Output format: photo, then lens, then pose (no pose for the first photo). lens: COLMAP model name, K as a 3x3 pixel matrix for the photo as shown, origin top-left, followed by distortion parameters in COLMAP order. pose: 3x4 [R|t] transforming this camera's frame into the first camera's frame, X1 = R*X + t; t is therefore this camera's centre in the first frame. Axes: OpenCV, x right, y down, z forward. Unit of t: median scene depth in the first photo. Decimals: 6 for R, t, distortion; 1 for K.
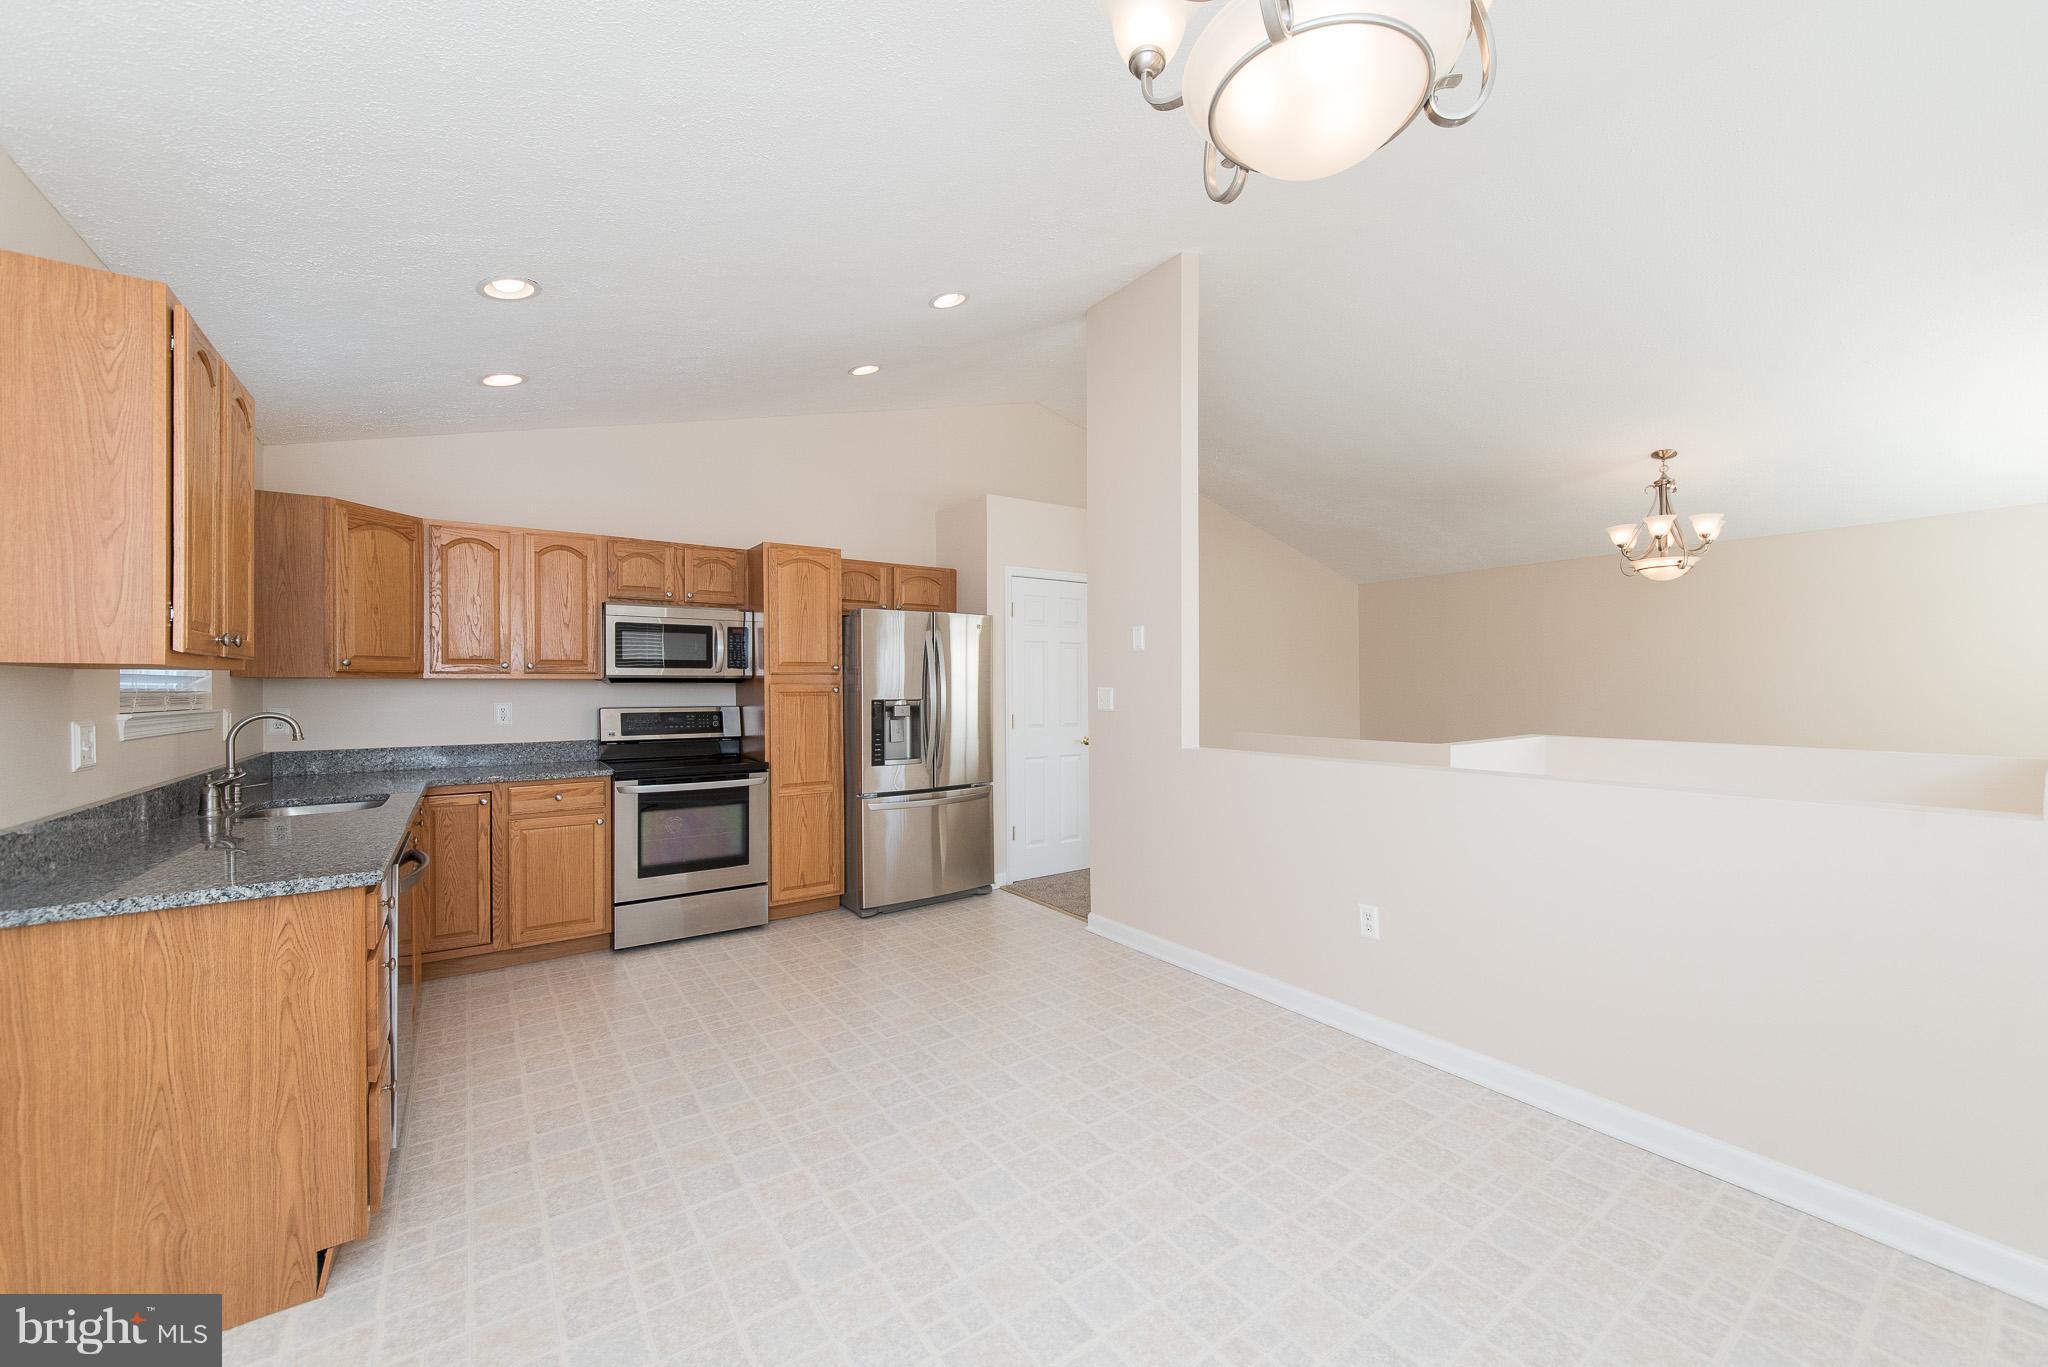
lens RADIAL K [[768.7, 0, 1033.1], [0, 768.7, 704.9], [0, 0, 1]] dist [-0.010244, 0.001522]
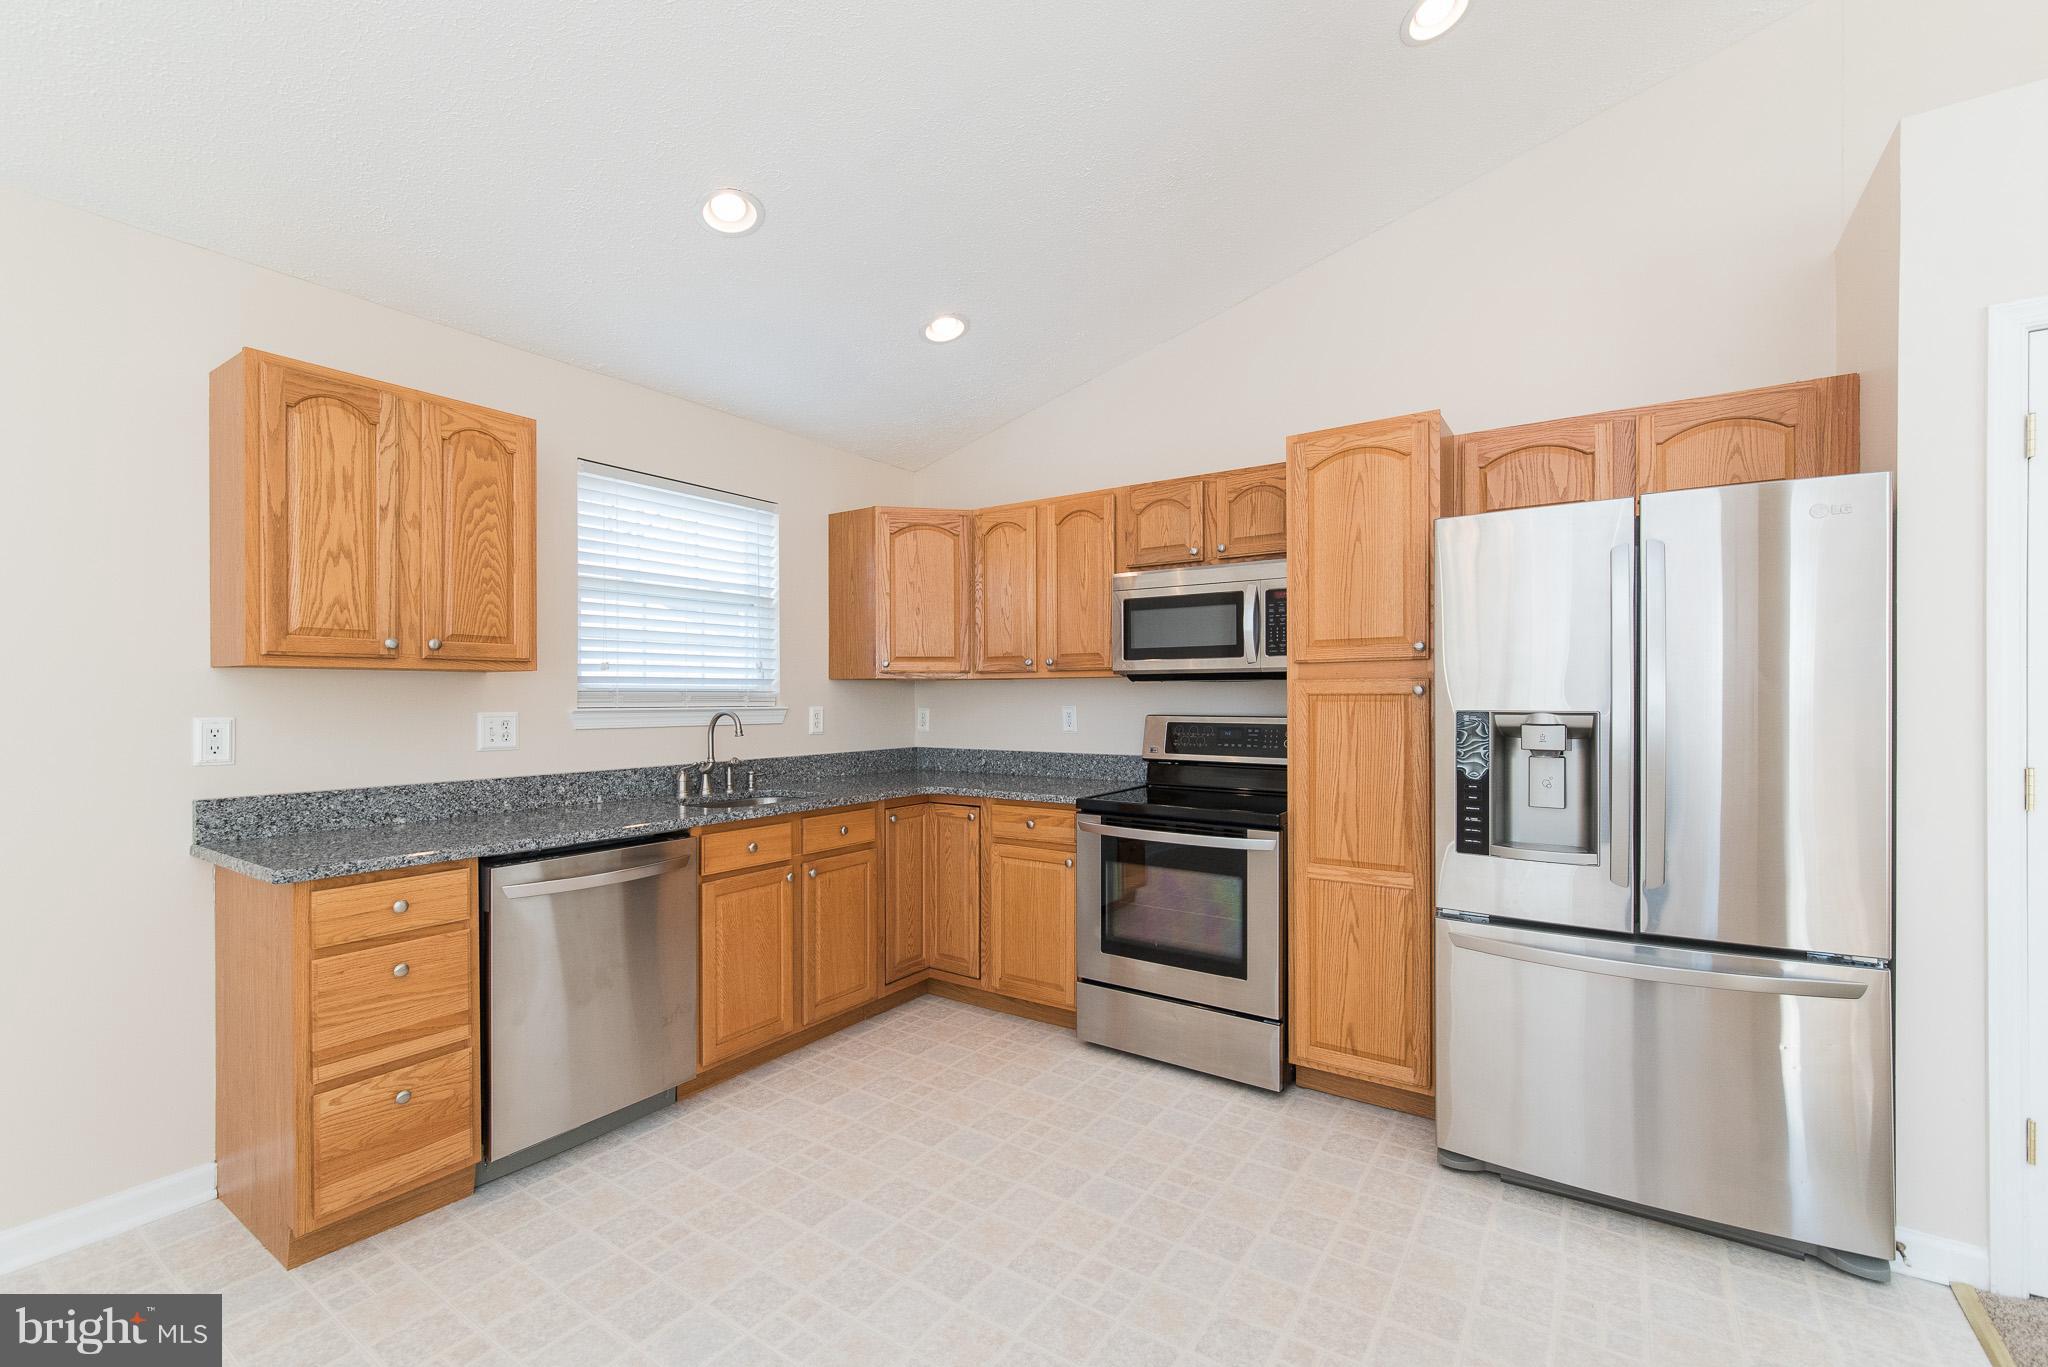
lens RADIAL K [[879.2, 0, 1018.0], [0, 879.2, 702.1], [0, 0, 1]] dist [0.001412, -0.002420]
pose [[0.341578, 0.011478, -0.939783, 0.214591], [-0.018877, 0.999807, 0.005350, -0.010806], [0.939664, 0.015913, 0.341729, 0.592751]]
